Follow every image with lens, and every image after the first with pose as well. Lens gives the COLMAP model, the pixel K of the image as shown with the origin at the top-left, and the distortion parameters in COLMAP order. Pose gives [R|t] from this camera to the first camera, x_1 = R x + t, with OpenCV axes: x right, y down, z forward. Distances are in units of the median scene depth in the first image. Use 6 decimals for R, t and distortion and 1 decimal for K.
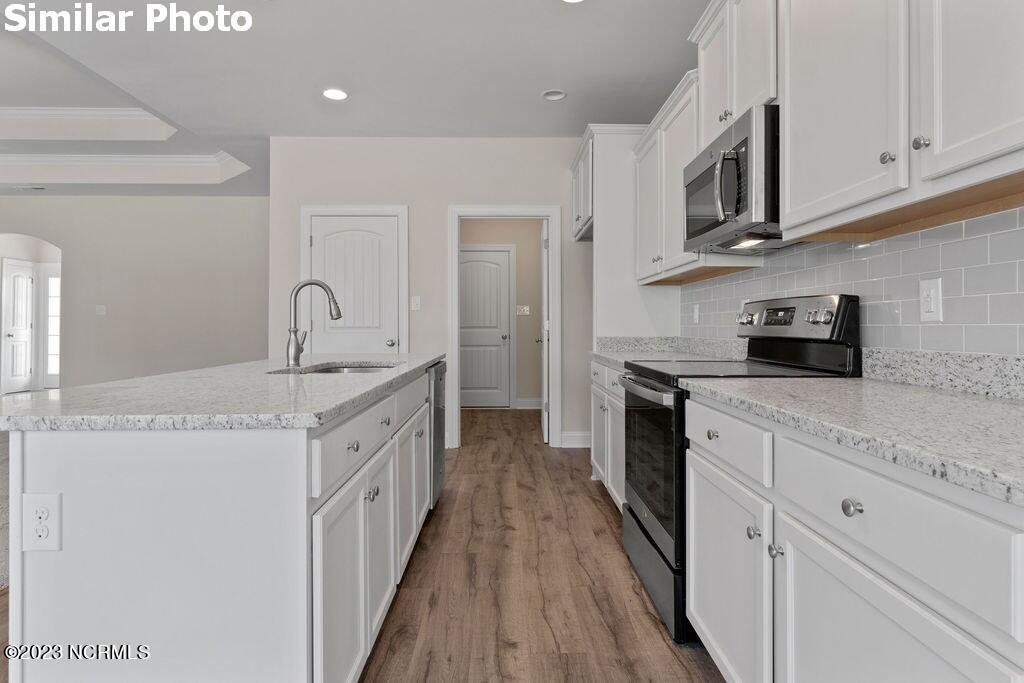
lens RADIAL K [[541.7, 0, 515.8], [0, 541.7, 325.1], [0, 0, 1]] dist [-0.004013, -0.000204]
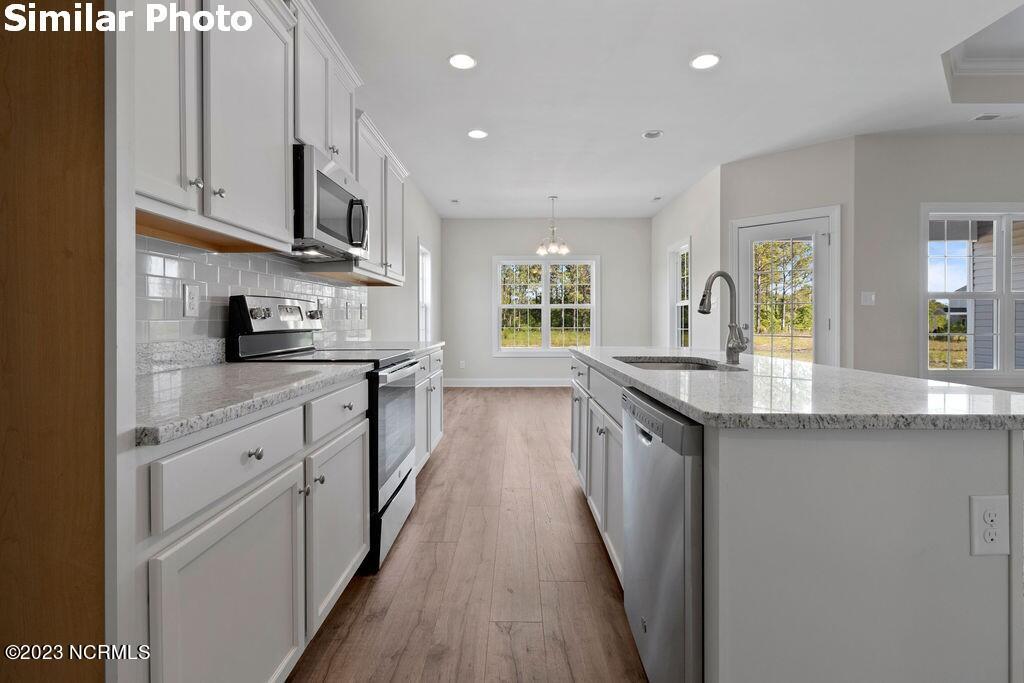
lens RADIAL K [[478.6, 0, 512.7], [0, 478.6, 316.0], [0, 0, 1]] dist [0.001558, -0.000771]
pose [[-0.999605, -0.002964, 0.027965, -0.041435], [-0.003089, 0.999985, -0.004416, -0.003322], [-0.027951, -0.004501, -0.999599, 1.803739]]
